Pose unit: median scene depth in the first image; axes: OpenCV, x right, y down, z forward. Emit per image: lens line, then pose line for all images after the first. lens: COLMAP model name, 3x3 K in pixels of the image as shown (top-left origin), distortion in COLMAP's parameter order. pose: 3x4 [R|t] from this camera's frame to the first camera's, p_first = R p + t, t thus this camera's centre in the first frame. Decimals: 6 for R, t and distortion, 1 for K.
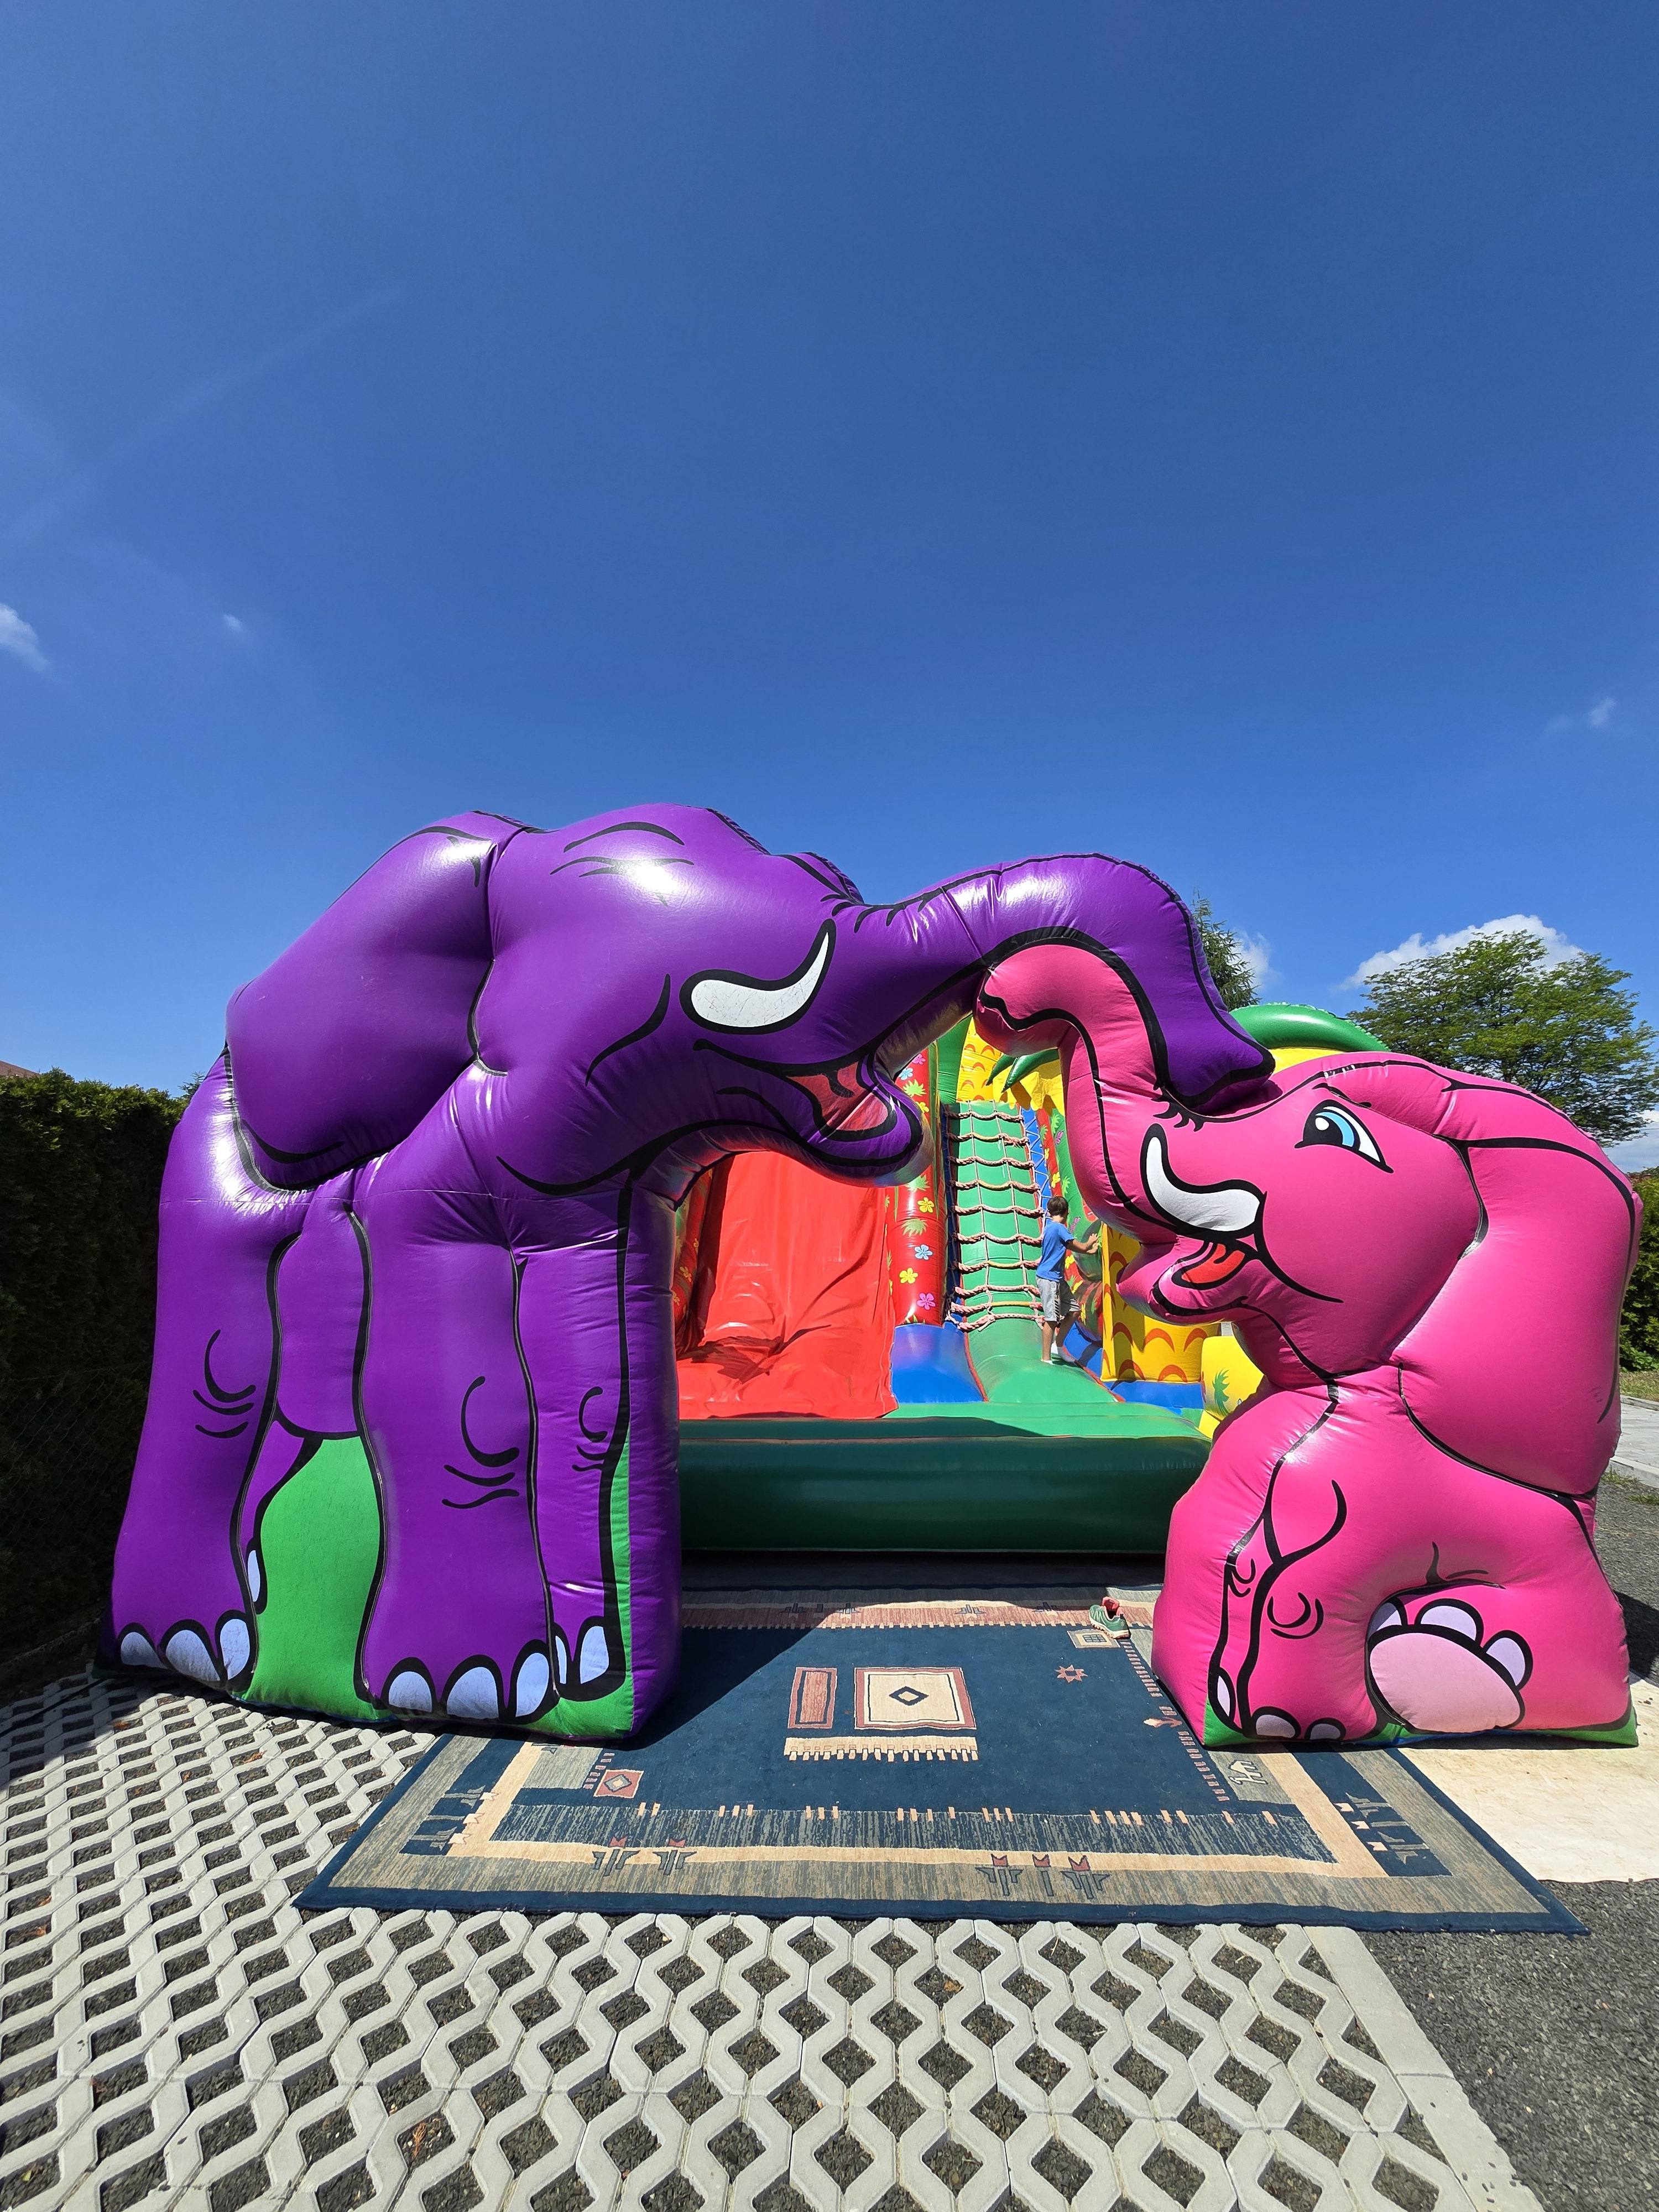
lens RADIAL K [[907.1, 0, 829.5], [0, 907.1, 1106.0], [0, 0, 1]] dist [-0.001275, -0.000254]
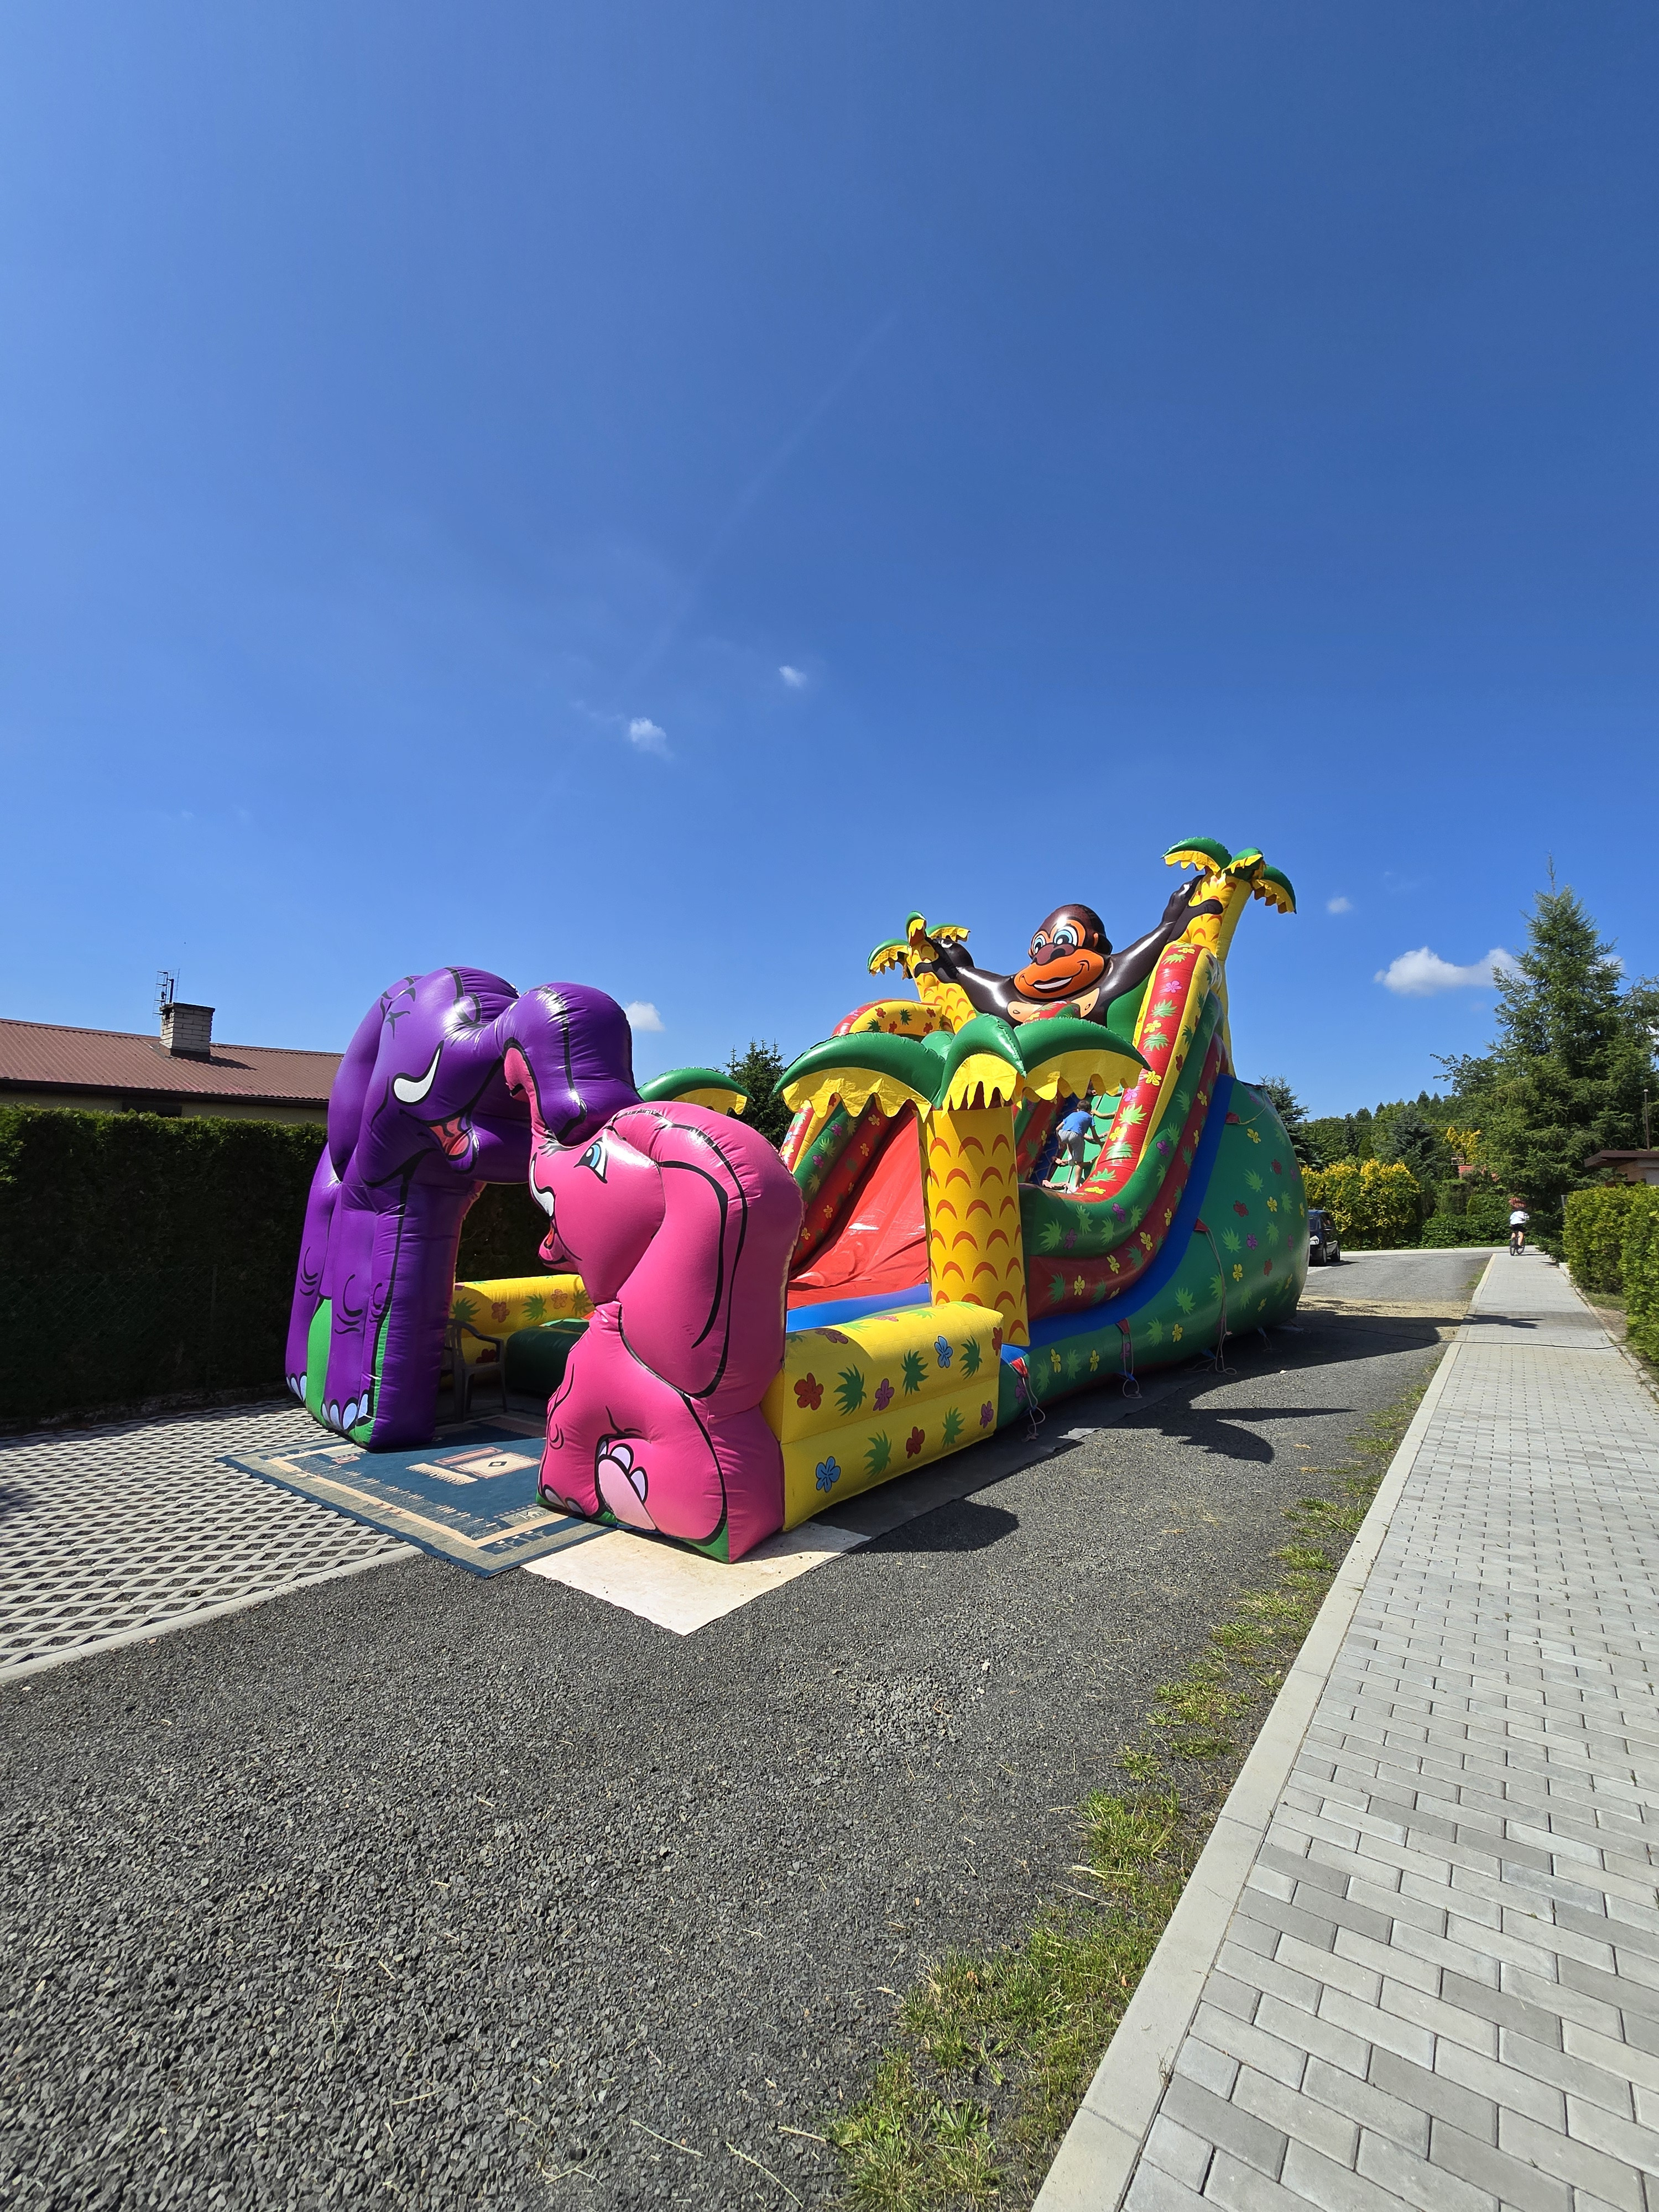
lens RADIAL K [[907.1, 0, 829.5], [0, 907.1, 1106.0], [0, 0, 1]] dist [-0.001275, -0.000254]
pose [[0.834703, -0.035455, -0.549558, 1.911602], [0.059322, 0.997907, 0.025722, -0.085365], [0.547496, -0.054071, 0.835059, -0.133760]]
